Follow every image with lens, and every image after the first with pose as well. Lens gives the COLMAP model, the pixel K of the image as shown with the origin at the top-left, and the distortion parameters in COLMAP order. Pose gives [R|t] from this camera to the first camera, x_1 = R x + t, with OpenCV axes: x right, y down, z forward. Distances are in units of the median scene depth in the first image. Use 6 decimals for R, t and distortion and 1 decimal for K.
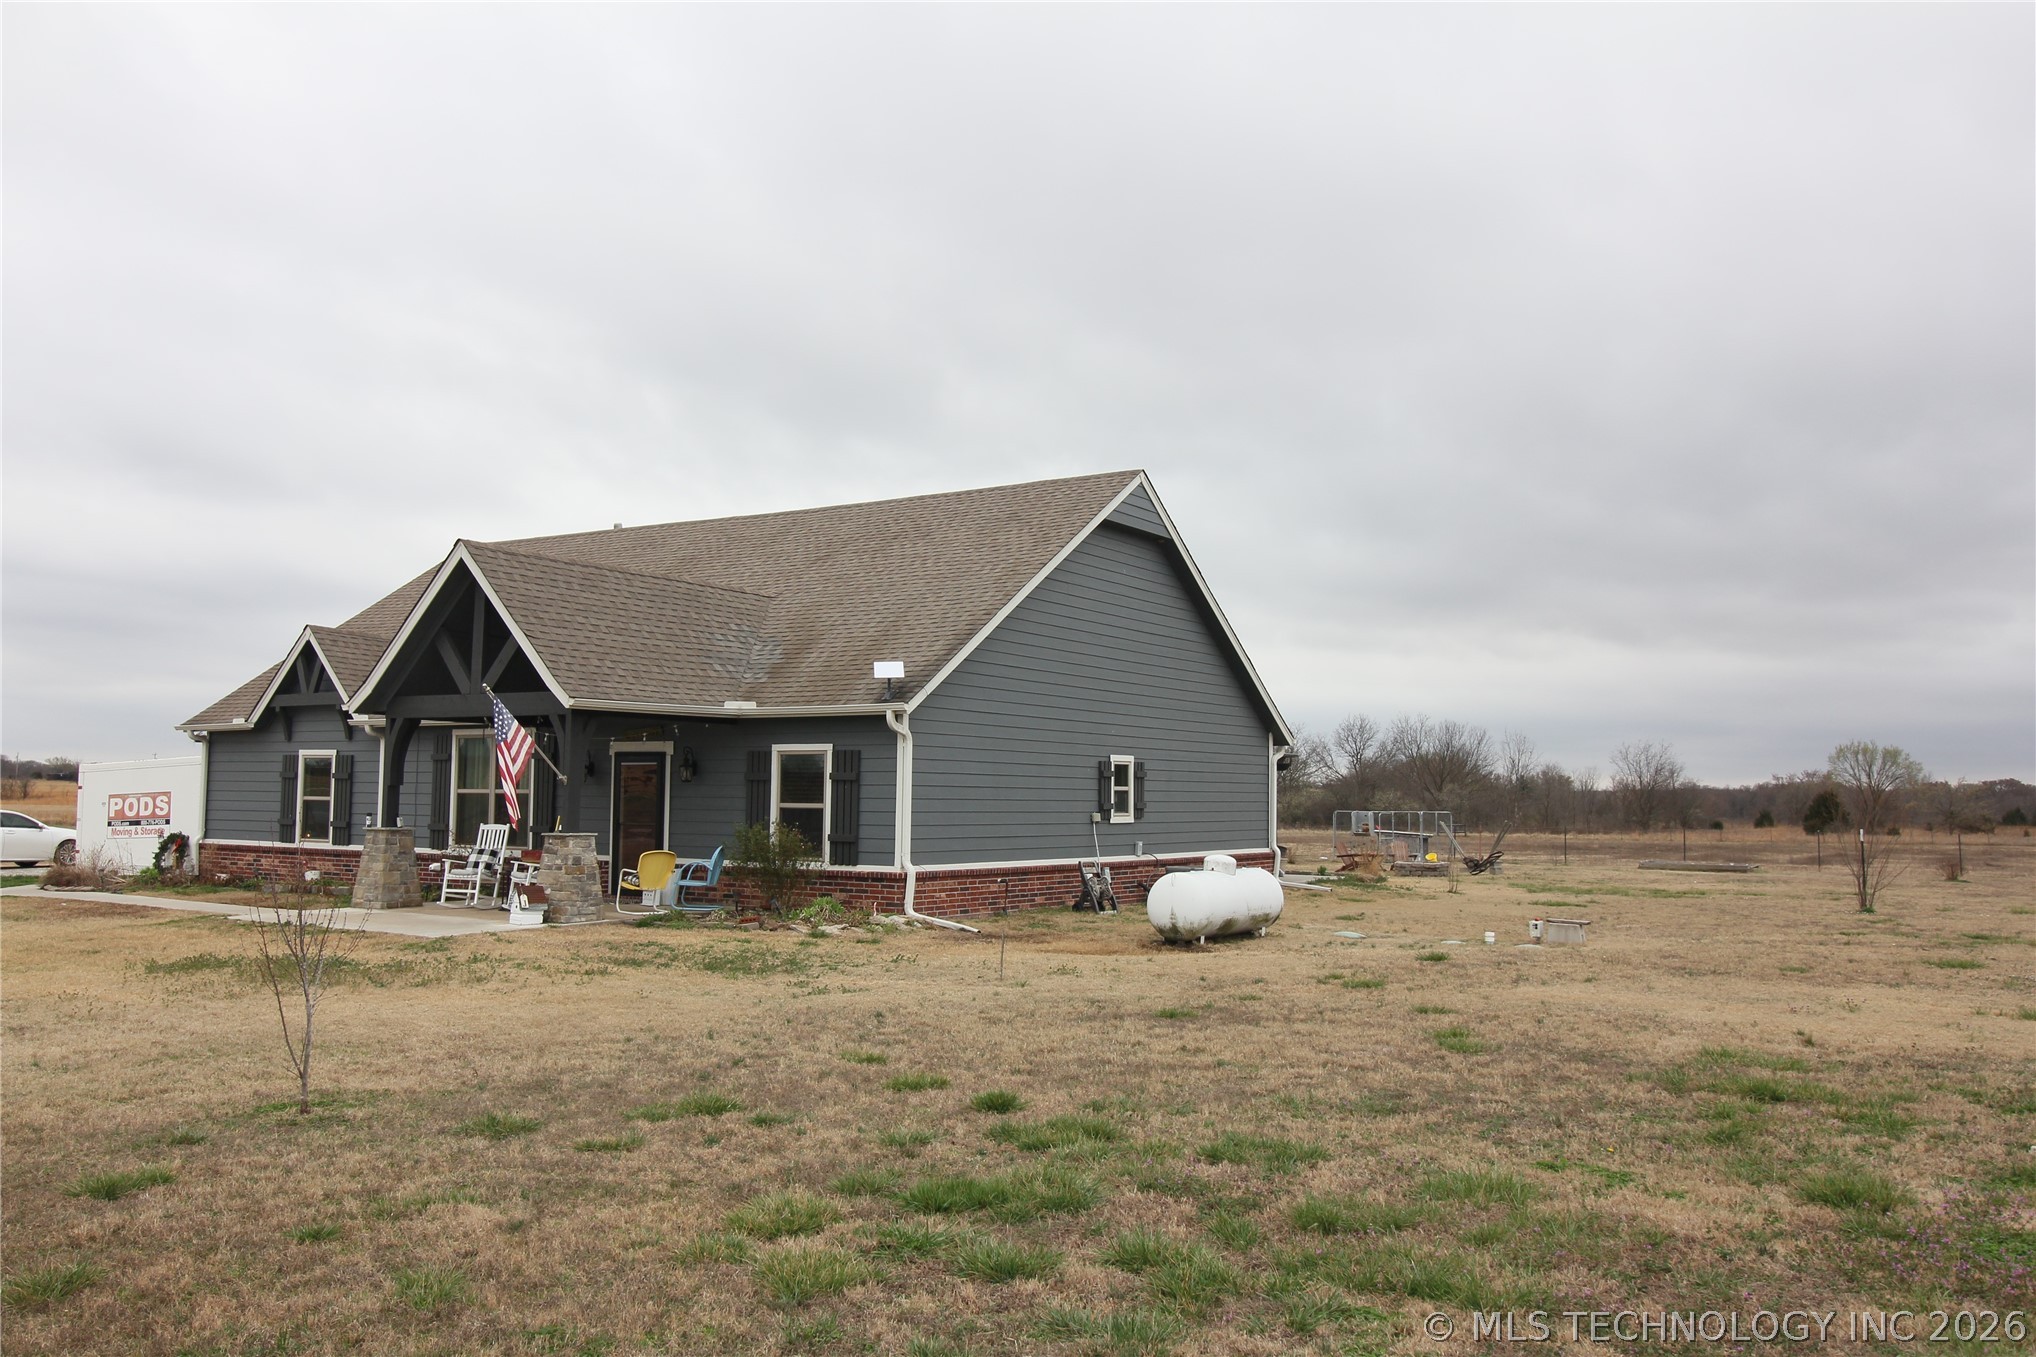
lens RADIAL K [[1566.1, 0, 1018.0], [0, 1566.1, 678.5], [0, 0, 1]] dist [0.015829, 0.002216]
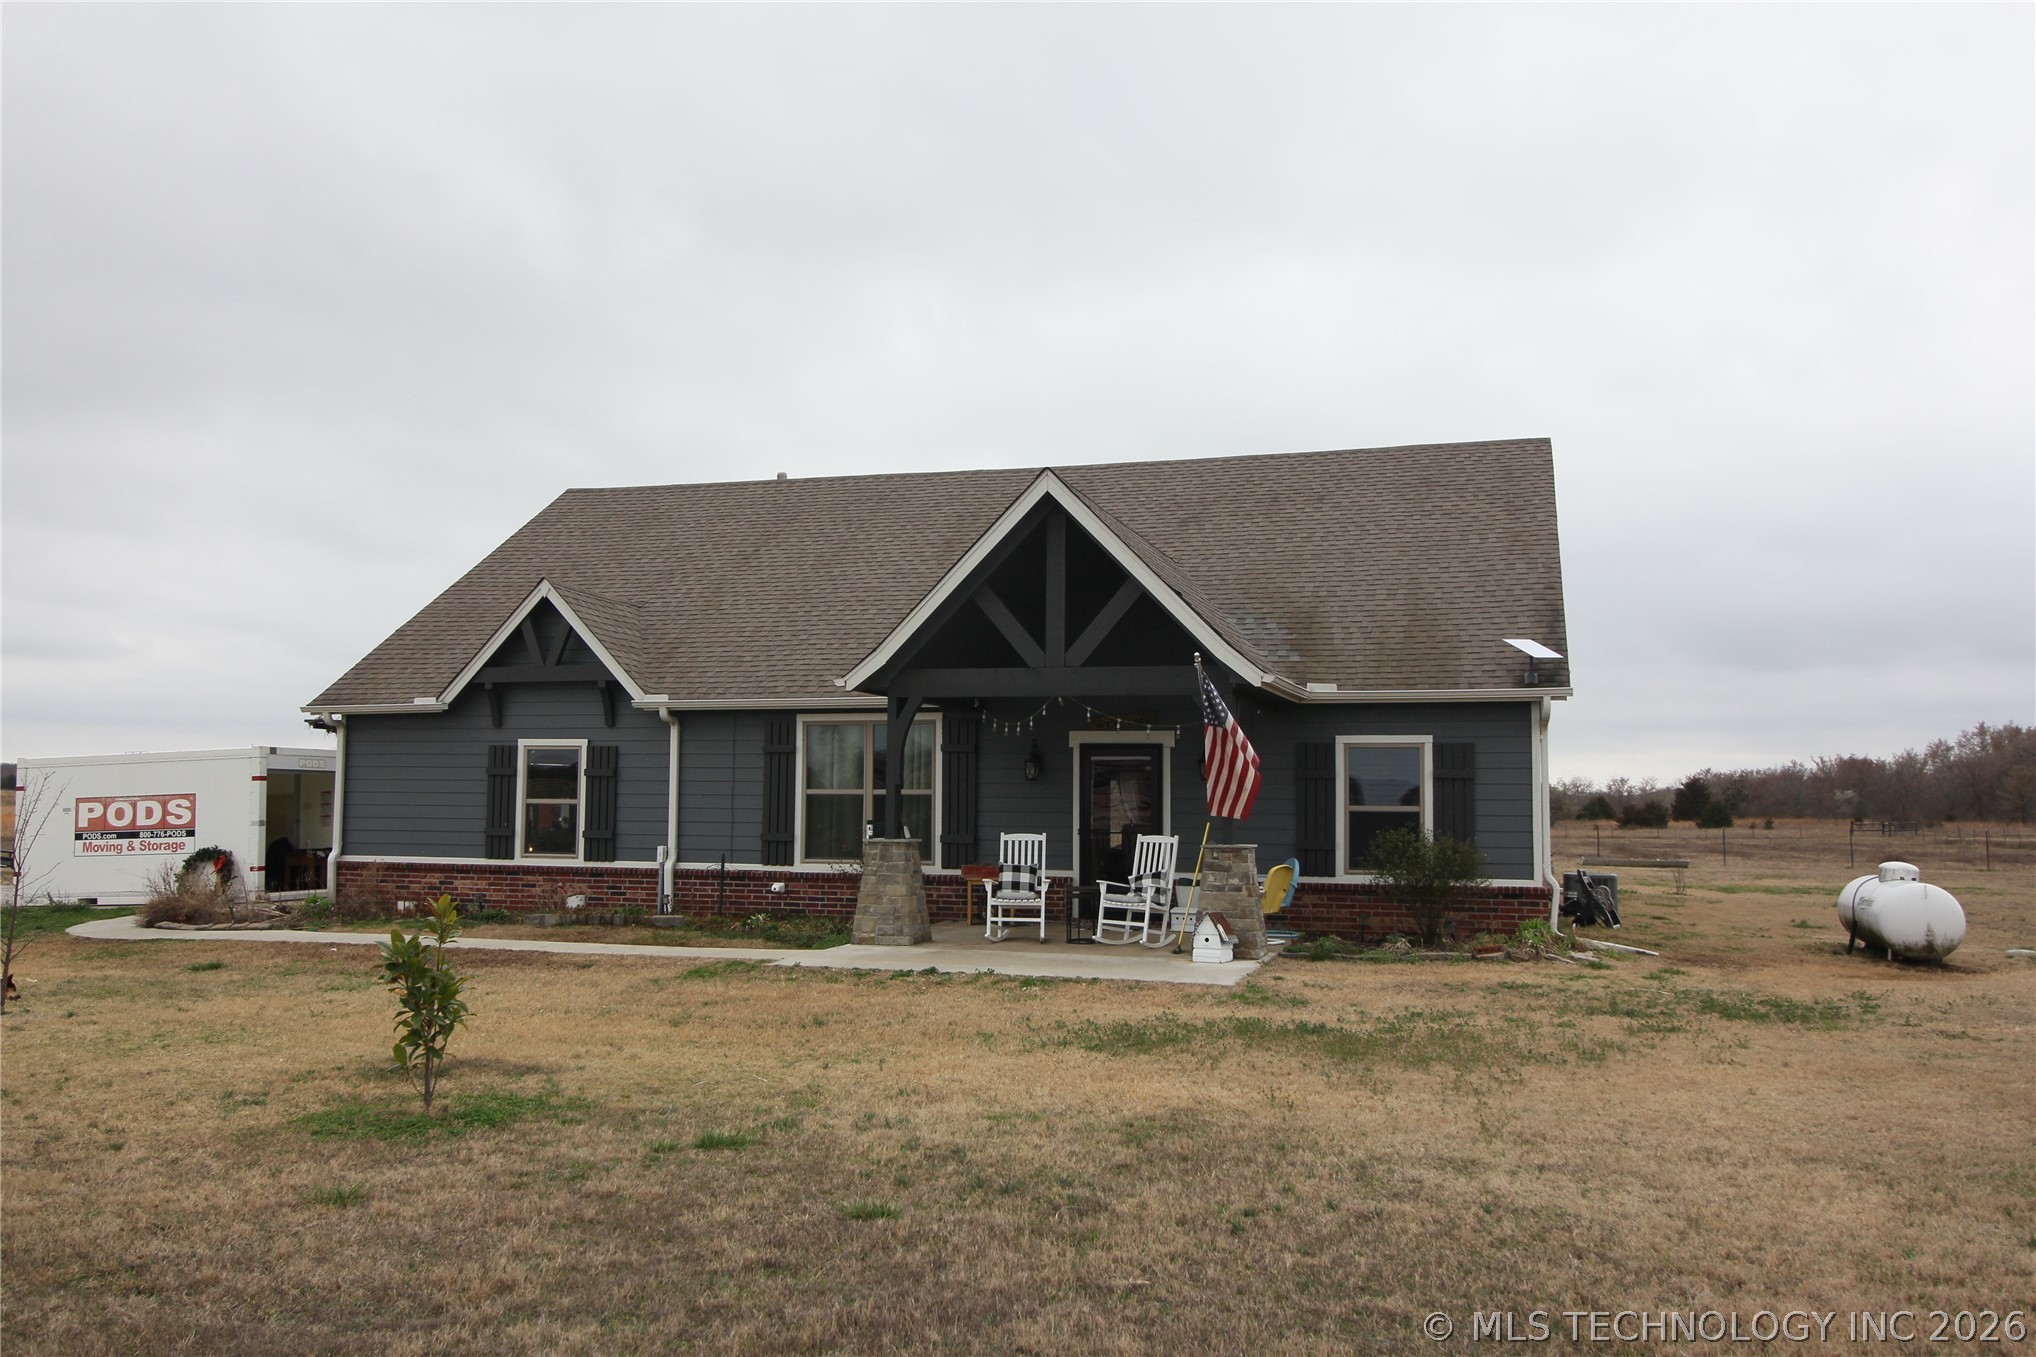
lens RADIAL K [[1566.1, 0, 1018.0], [0, 1566.1, 678.5], [0, 0, 1]] dist [0.015829, 0.002216]
pose [[0.963425, 0.017556, 0.267403, -0.435160], [-0.017513, 0.999843, -0.002547, 0.013479], [-0.267406, -0.002230, 0.963581, 0.192896]]
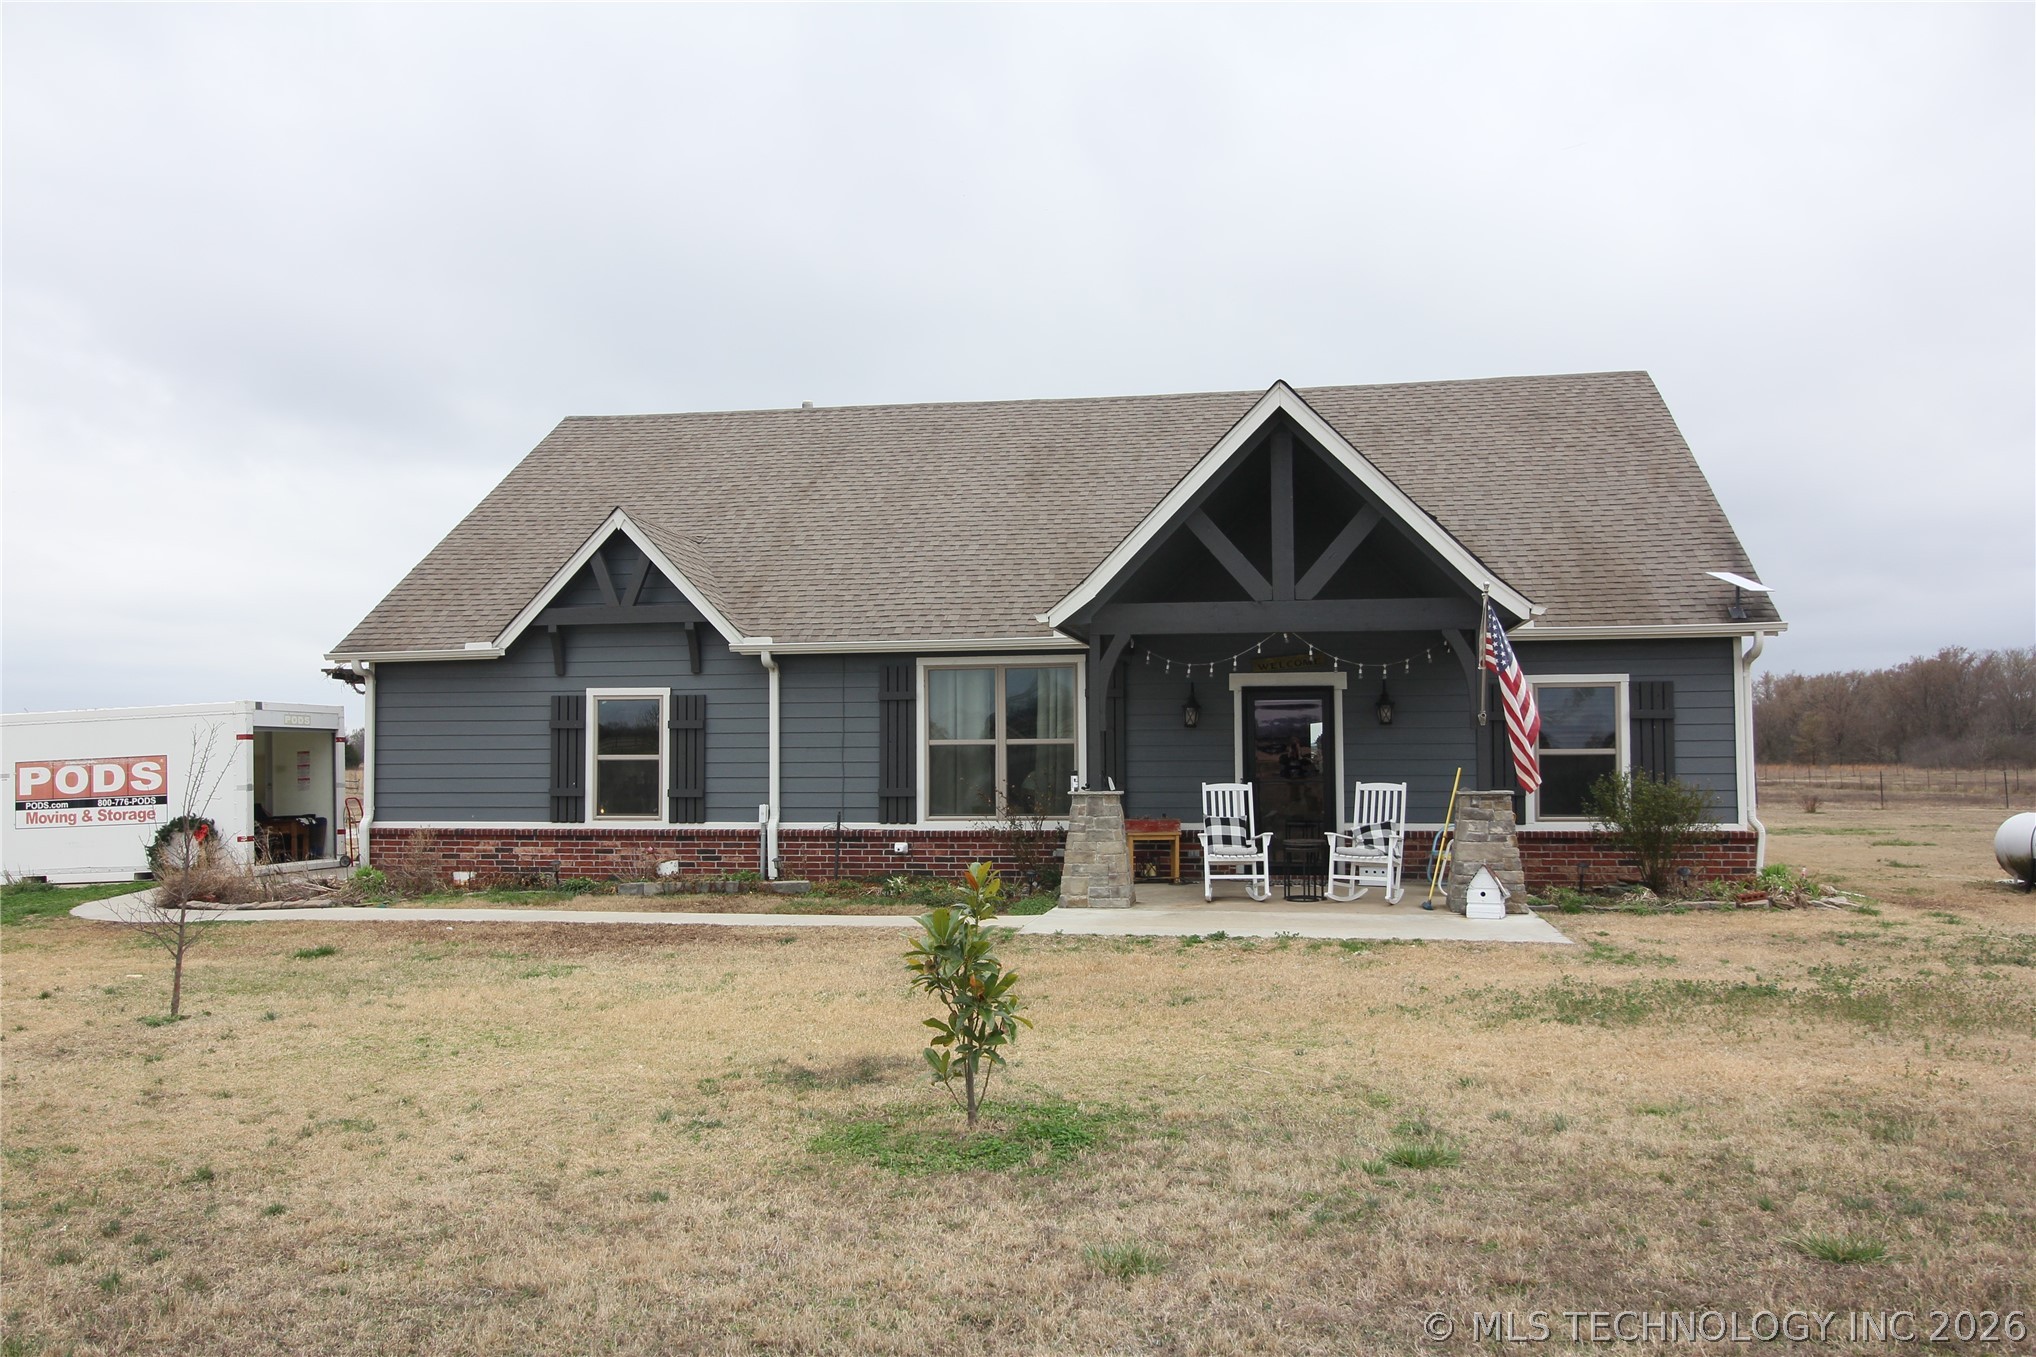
lens RADIAL K [[1566.1, 0, 1018.0], [0, 1566.1, 678.5], [0, 0, 1]] dist [0.015829, 0.002216]
pose [[0.925343, 0.003038, 0.379118, -0.553346], [-0.012776, 0.999650, 0.023174, 0.023003], [-0.378915, -0.026288, 0.925058, 0.293596]]
